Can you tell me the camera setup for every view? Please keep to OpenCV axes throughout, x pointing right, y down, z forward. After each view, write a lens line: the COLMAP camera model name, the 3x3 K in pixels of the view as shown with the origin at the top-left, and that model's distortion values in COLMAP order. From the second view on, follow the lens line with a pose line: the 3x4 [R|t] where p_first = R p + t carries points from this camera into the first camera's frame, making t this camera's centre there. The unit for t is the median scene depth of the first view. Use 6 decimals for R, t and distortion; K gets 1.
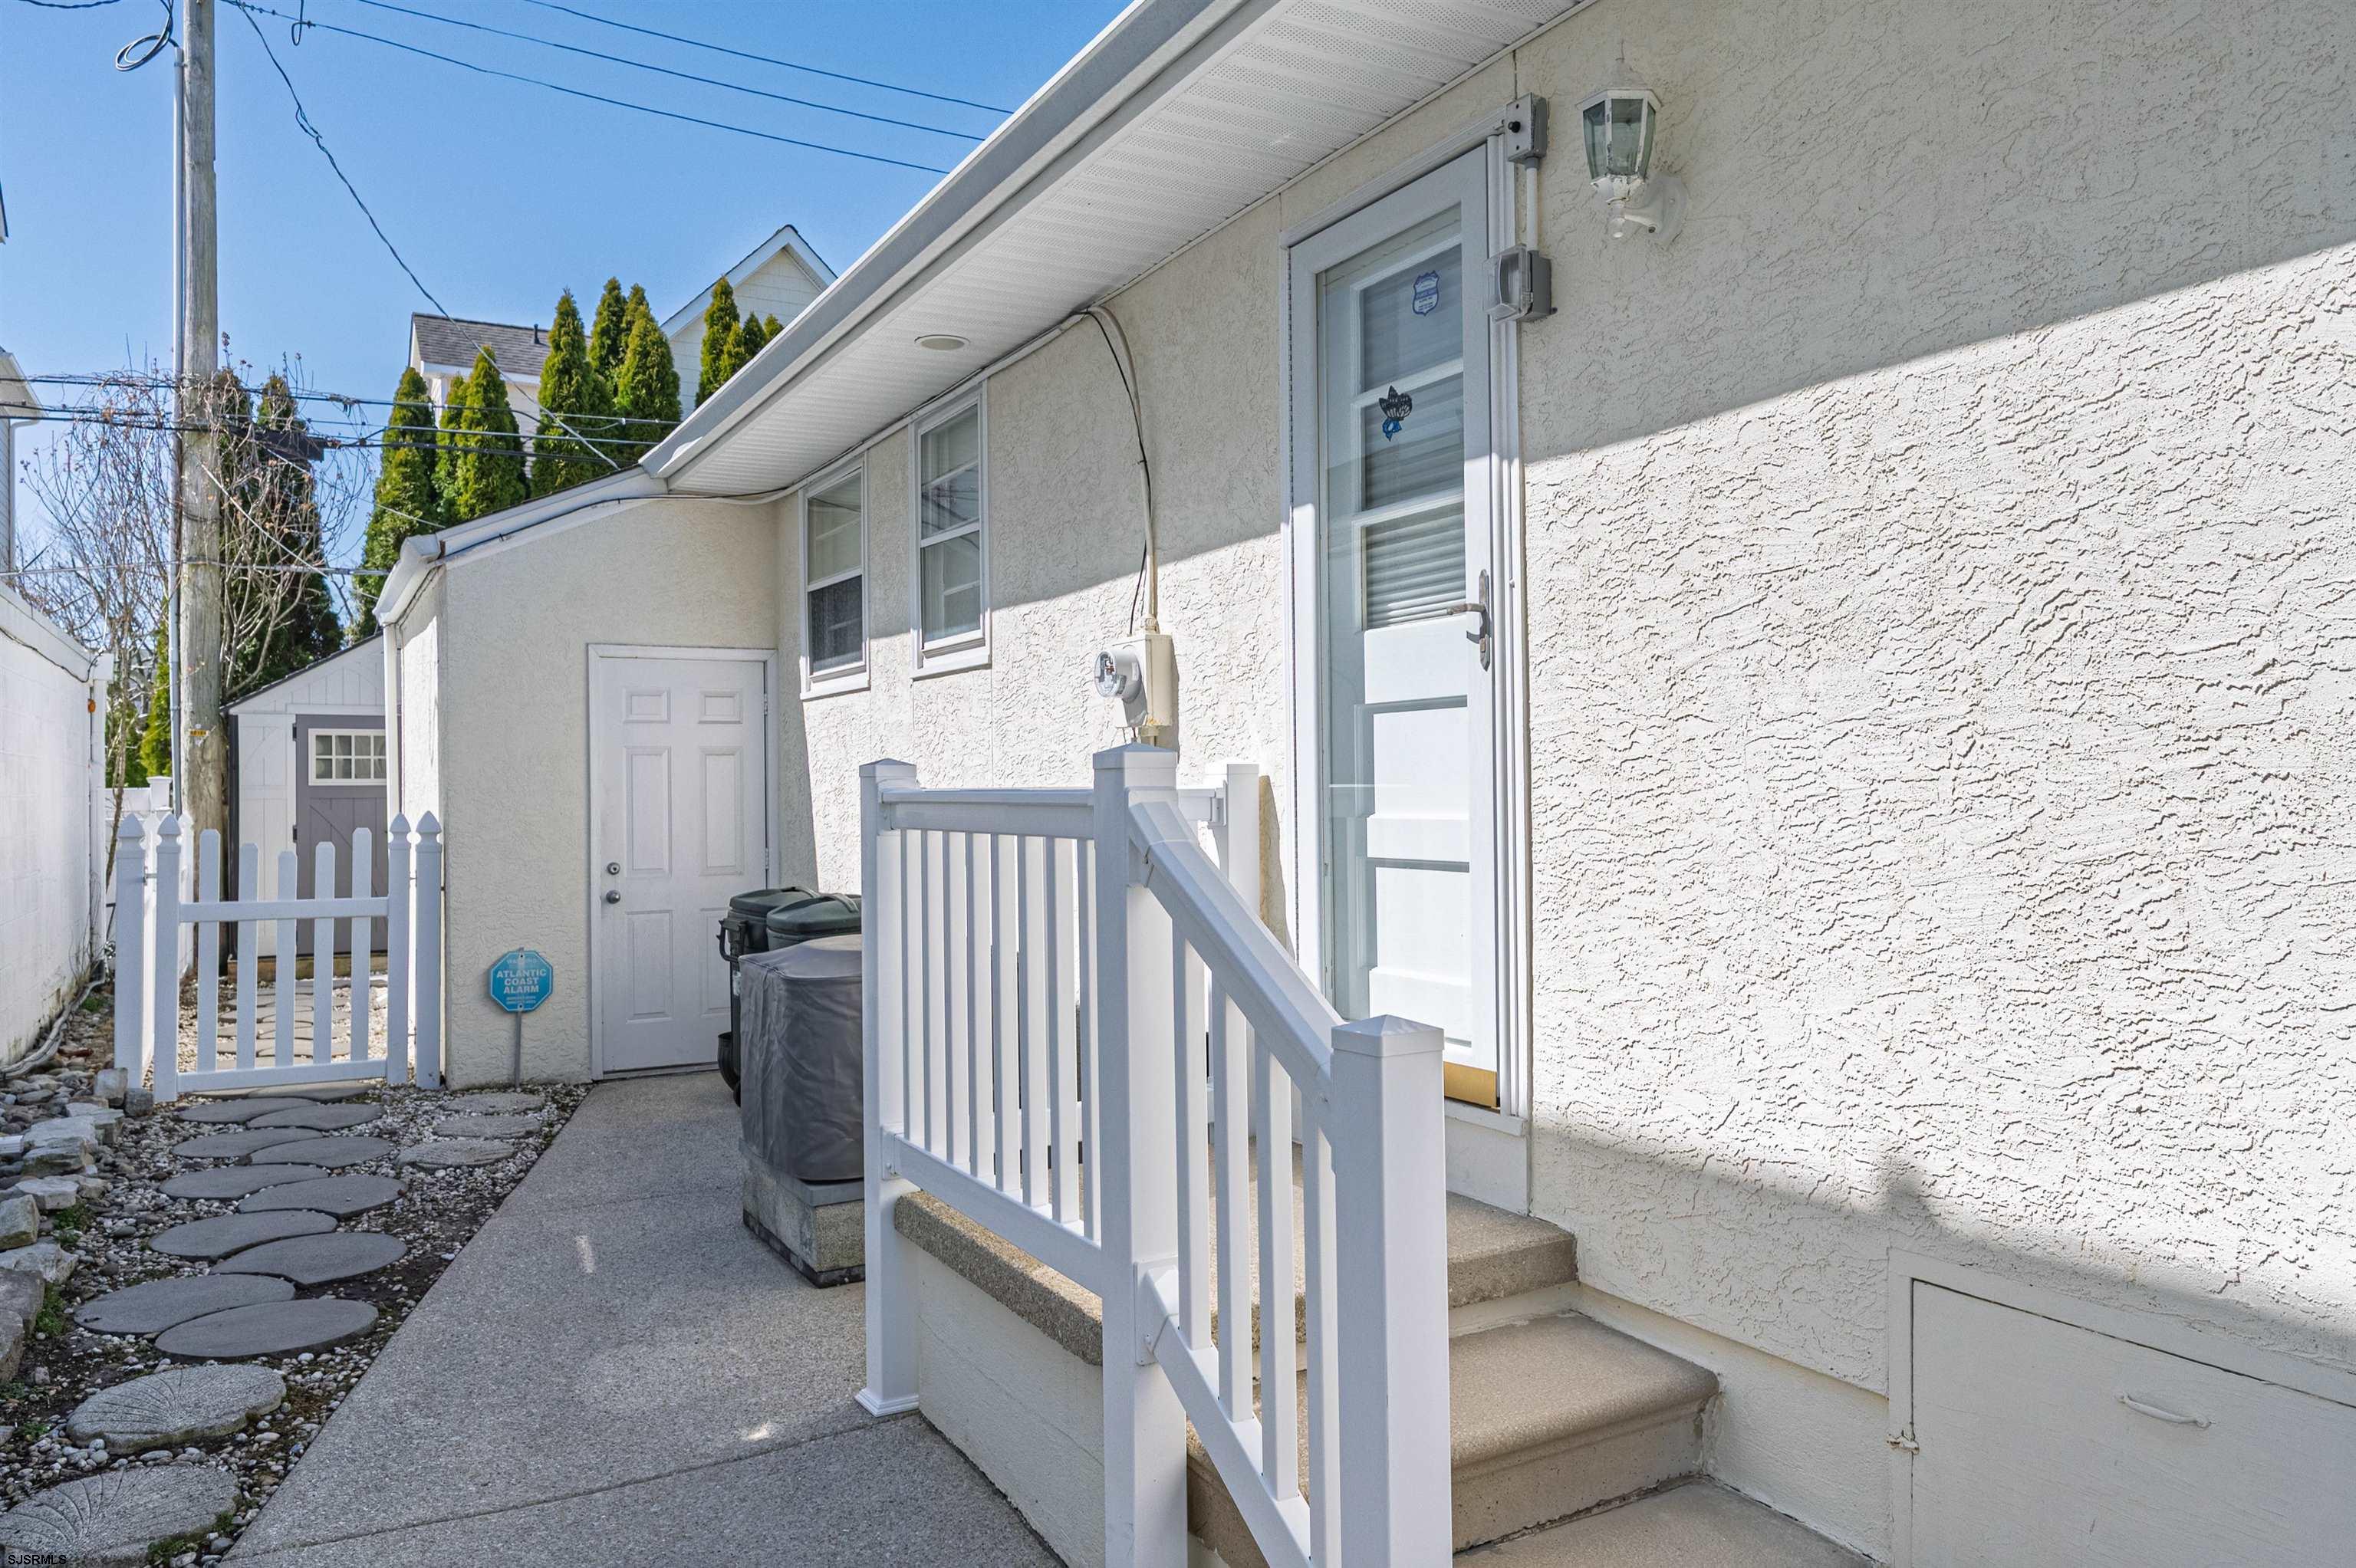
lens RADIAL K [[1579.1, 0, 1178.9], [0, 1579.1, 780.5], [0, 0, 1]] dist [0.000344, 0.004975]
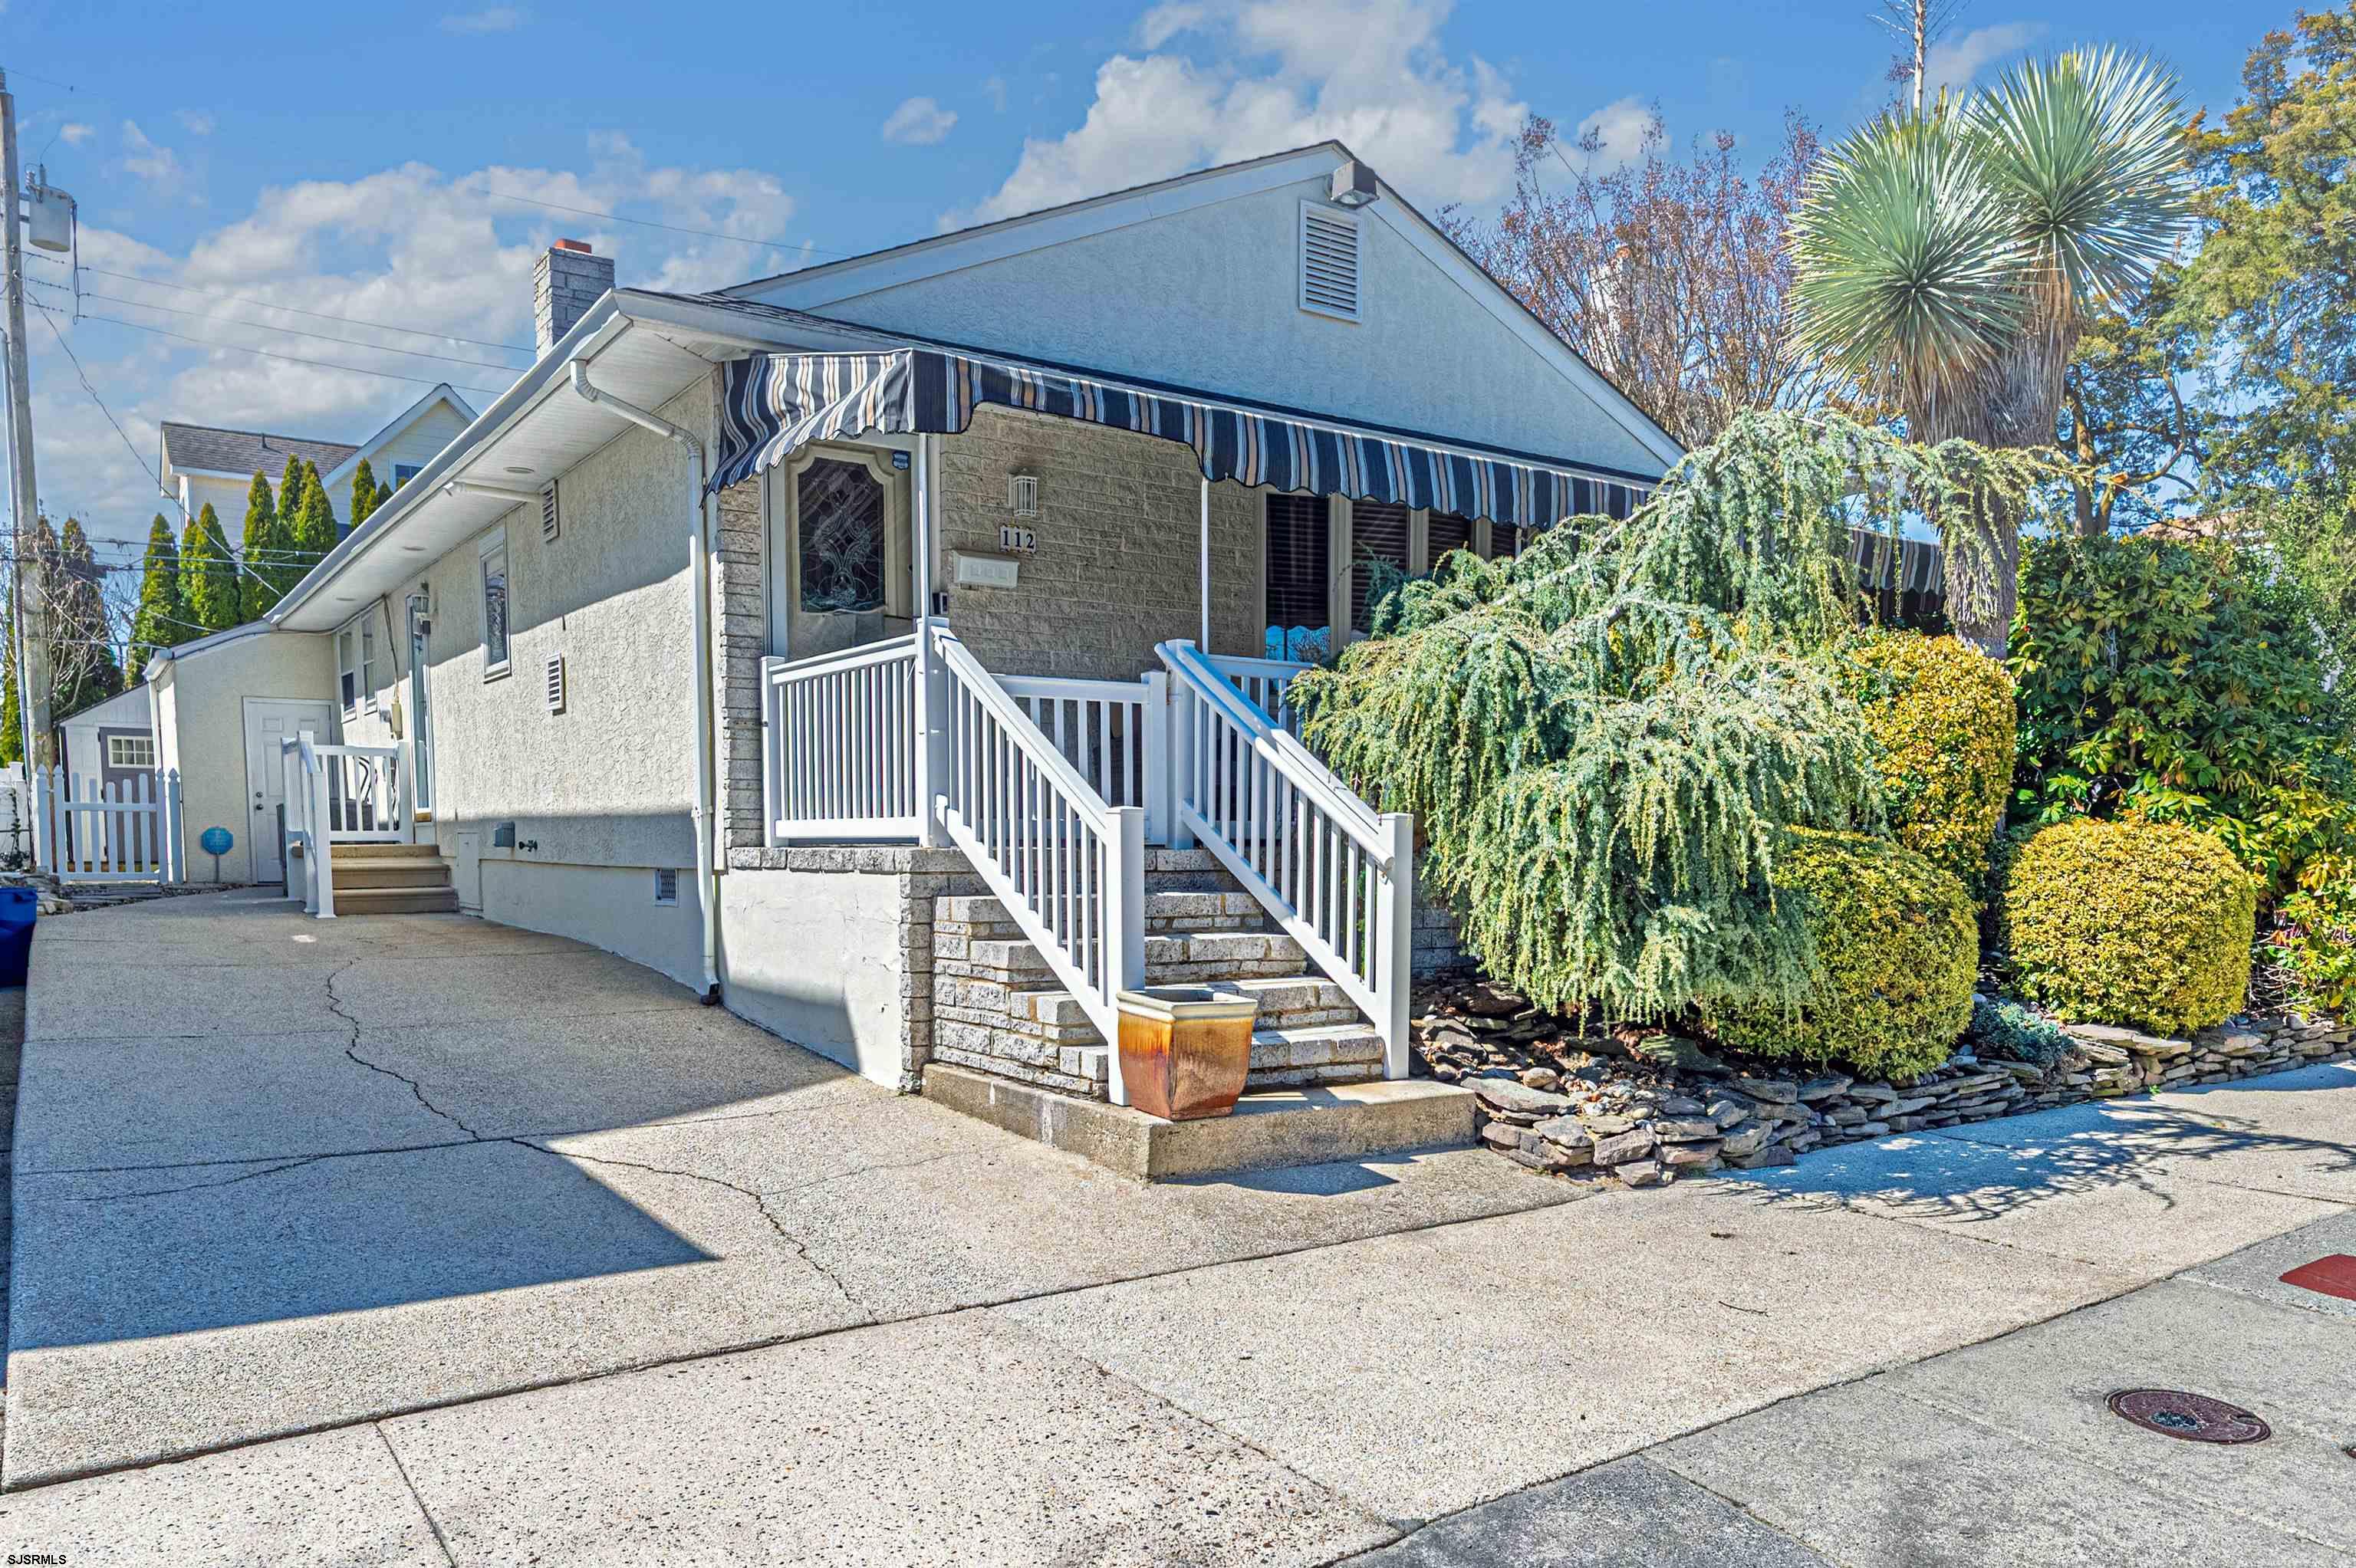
lens RADIAL K [[1579.1, 0, 1184.0], [0, 1579.1, 976.7], [0, 0, 1]] dist [0.000344, 0.004975]
pose [[0.994305, 0.002661, 0.106542, 0.453651], [-0.012907, 0.995336, 0.095598, 0.050135], [-0.105791, -0.096429, 0.989702, -0.892388]]
